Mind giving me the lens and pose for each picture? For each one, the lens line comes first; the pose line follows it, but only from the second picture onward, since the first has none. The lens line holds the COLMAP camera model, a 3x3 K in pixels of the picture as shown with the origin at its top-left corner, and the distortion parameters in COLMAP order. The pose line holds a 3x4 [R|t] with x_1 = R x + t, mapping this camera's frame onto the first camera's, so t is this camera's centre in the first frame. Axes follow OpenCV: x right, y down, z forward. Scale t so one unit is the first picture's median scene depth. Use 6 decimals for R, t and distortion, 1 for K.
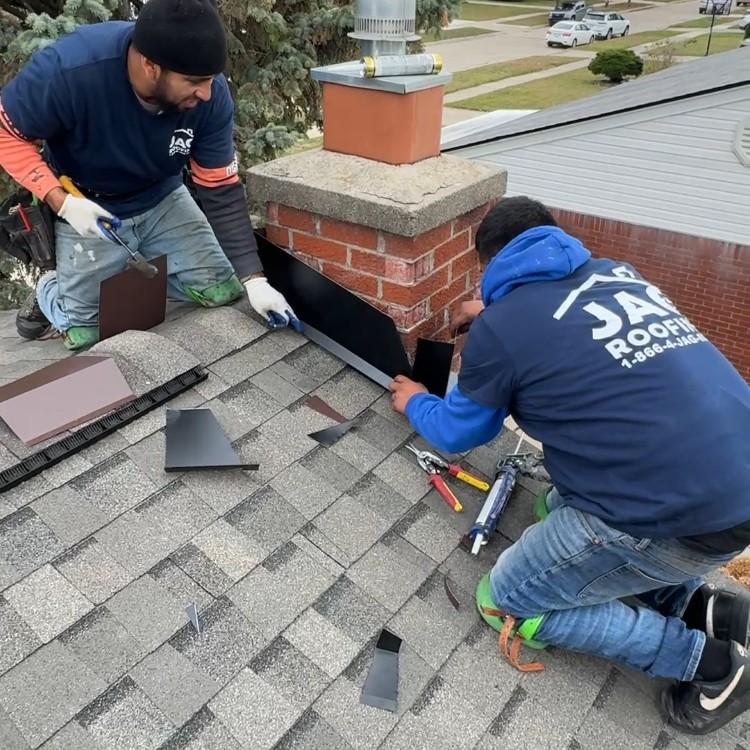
lens RADIAL K [[791.3, 0, 375.0], [0, 791.3, 375.0], [0, 0, 1]] dist [0.012055, -0.016493]
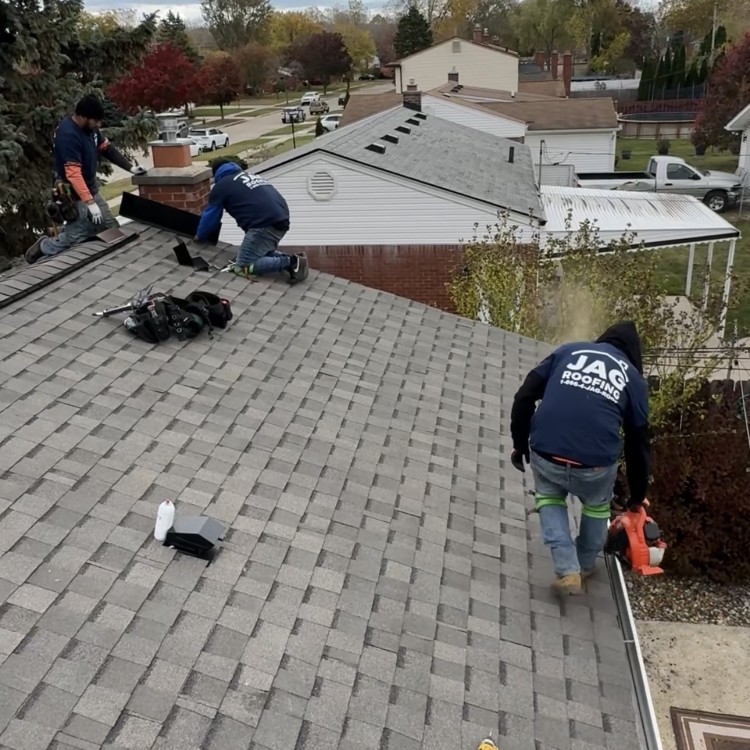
lens RADIAL K [[791.3, 0, 375.0], [0, 791.3, 375.0], [0, 0, 1]] dist [0.012055, -0.016493]
pose [[0.891224, -0.208399, 0.402853, -0.781202], [0.259364, 0.962807, -0.075720, 1.049883], [-0.372089, 0.171969, 0.912127, -2.214760]]
